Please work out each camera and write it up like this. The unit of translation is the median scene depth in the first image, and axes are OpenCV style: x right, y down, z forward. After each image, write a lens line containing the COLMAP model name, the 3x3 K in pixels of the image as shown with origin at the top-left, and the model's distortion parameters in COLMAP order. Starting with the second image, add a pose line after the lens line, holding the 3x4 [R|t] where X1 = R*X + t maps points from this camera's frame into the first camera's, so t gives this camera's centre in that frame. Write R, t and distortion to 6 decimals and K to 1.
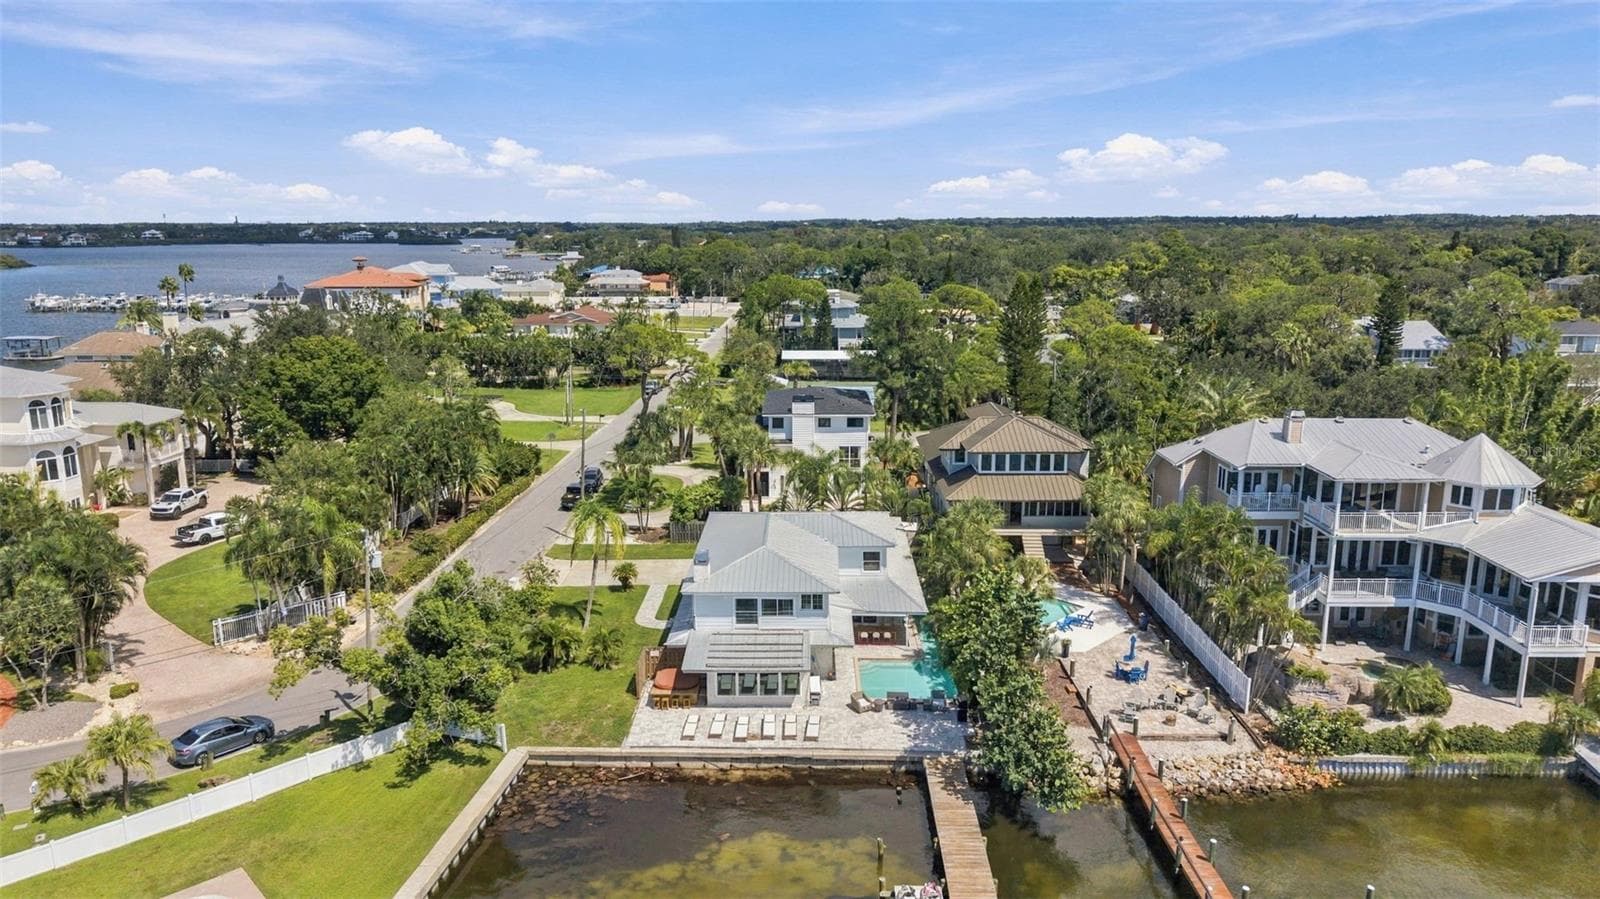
lens RADIAL K [[1081.2, 0, 800.0], [0, 1081.2, 449.5], [0, 0, 1]] dist [0.017105, -0.003634]
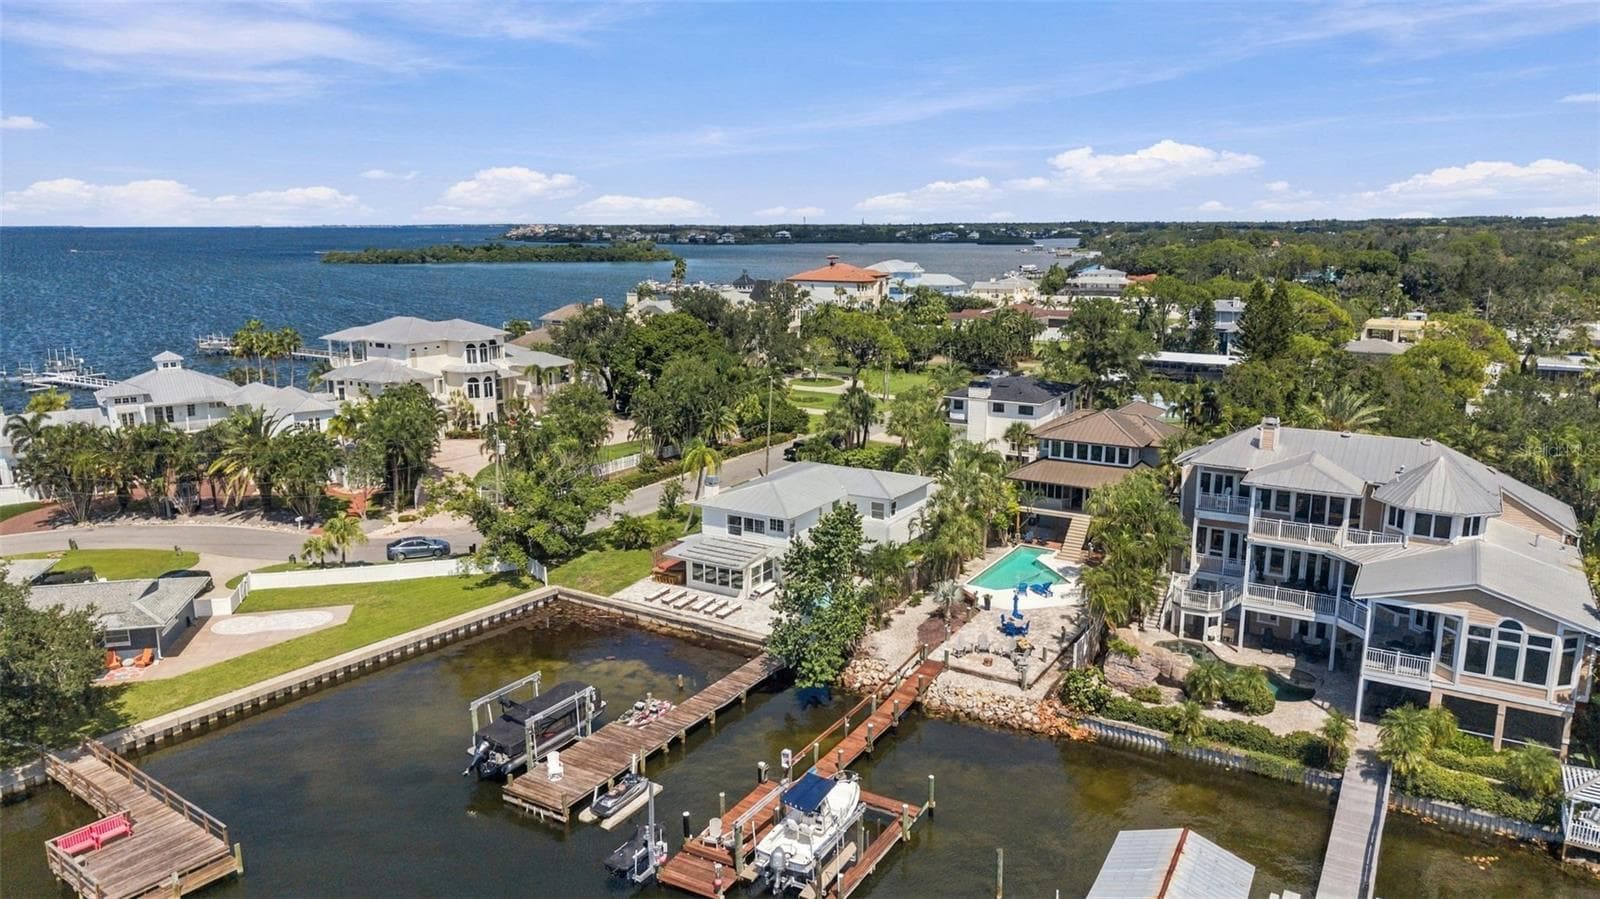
lens RADIAL K [[1054.1, 0, 801.5], [0, 1054.1, 481.2], [0, 0, 1]] dist [0.067994, -0.002175]
pose [[0.859839, 0.121358, -0.495933, 0.622186], [-0.105294, 0.992609, 0.060341, 0.009166], [0.499590, 0.000335, 0.866262, -0.072264]]
